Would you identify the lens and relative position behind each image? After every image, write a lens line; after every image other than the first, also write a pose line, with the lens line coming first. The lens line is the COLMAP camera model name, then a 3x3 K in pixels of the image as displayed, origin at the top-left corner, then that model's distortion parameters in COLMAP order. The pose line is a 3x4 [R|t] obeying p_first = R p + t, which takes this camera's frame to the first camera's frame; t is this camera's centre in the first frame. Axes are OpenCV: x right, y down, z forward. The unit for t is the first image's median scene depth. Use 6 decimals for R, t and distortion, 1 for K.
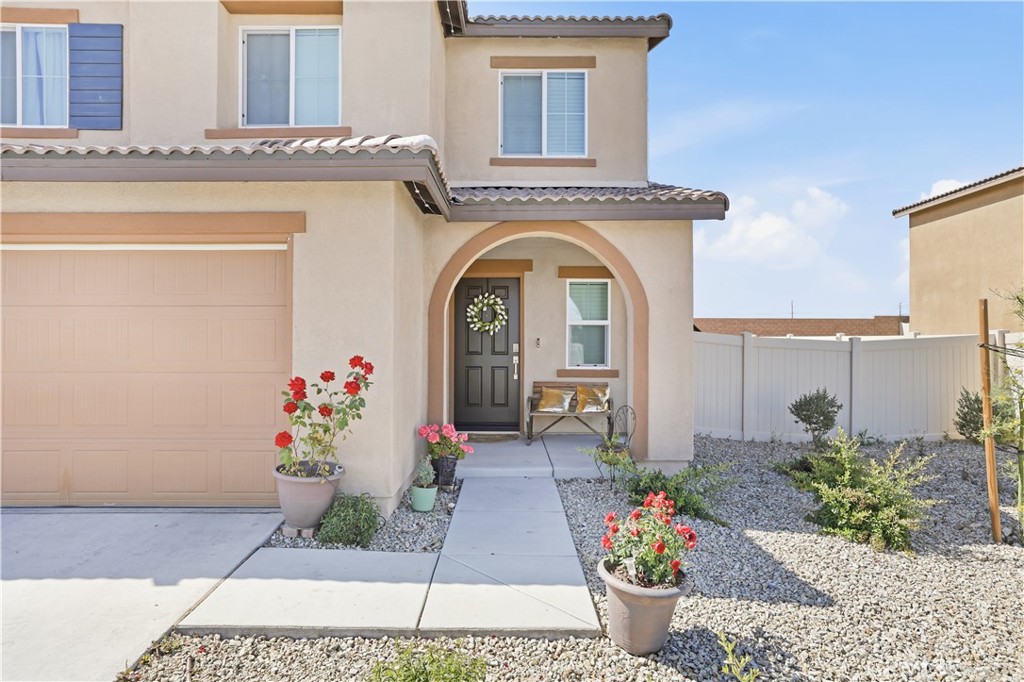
lens RADIAL K [[556.0, 0, 505.4], [0, 556.0, 338.3], [0, 0, 1]] dist [-0.012938, 0.010599]
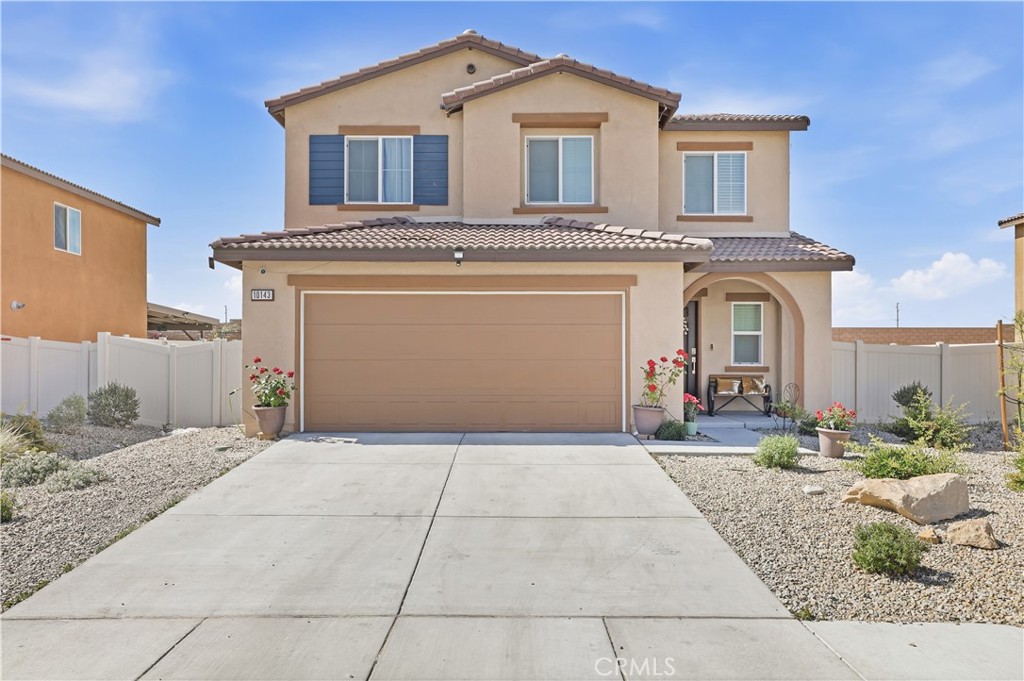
lens RADIAL K [[730.1, 0, 517.7], [0, 730.1, 354.3], [0, 0, 1]] dist [0.022002, 0.017183]
pose [[1.000000, -0.000298, 0.000434, -0.499681], [0.000298, 1.000000, 0.000946, 0.027407], [-0.000434, -0.000946, 0.999999, -0.983167]]
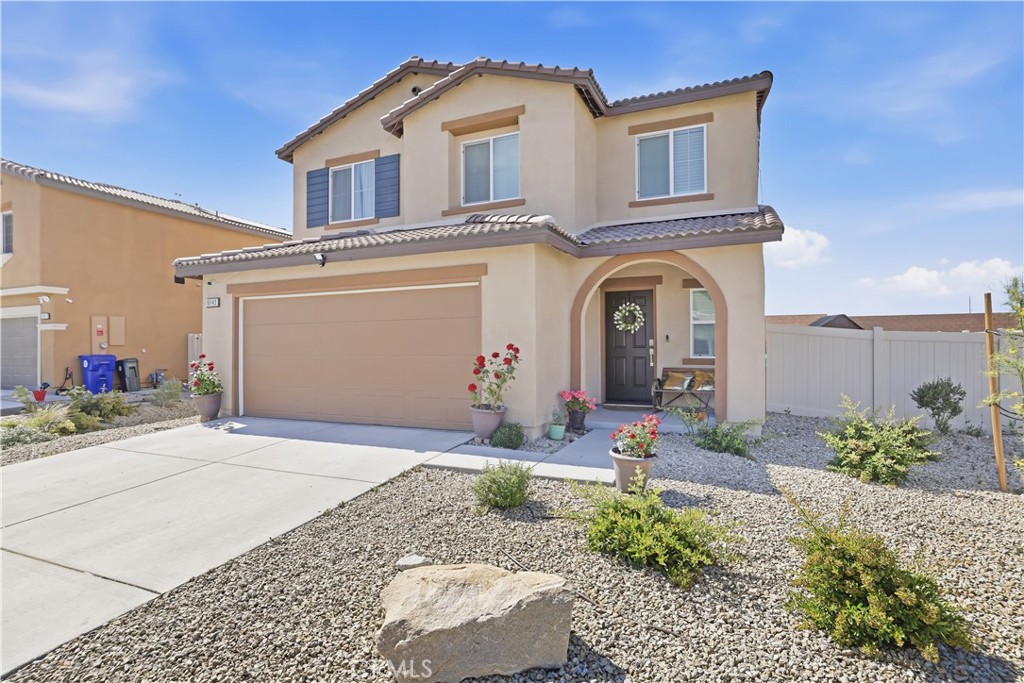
lens RADIAL K [[520.0, 0, 504.5], [0, 520.0, 343.6], [0, 0, 1]] dist [-0.020967, 0.000203]
pose [[0.915617, -0.011064, -0.401899, 0.229463], [0.011870, 0.999929, -0.000484, 0.018746], [0.401876, -0.004328, 0.915684, -0.321290]]
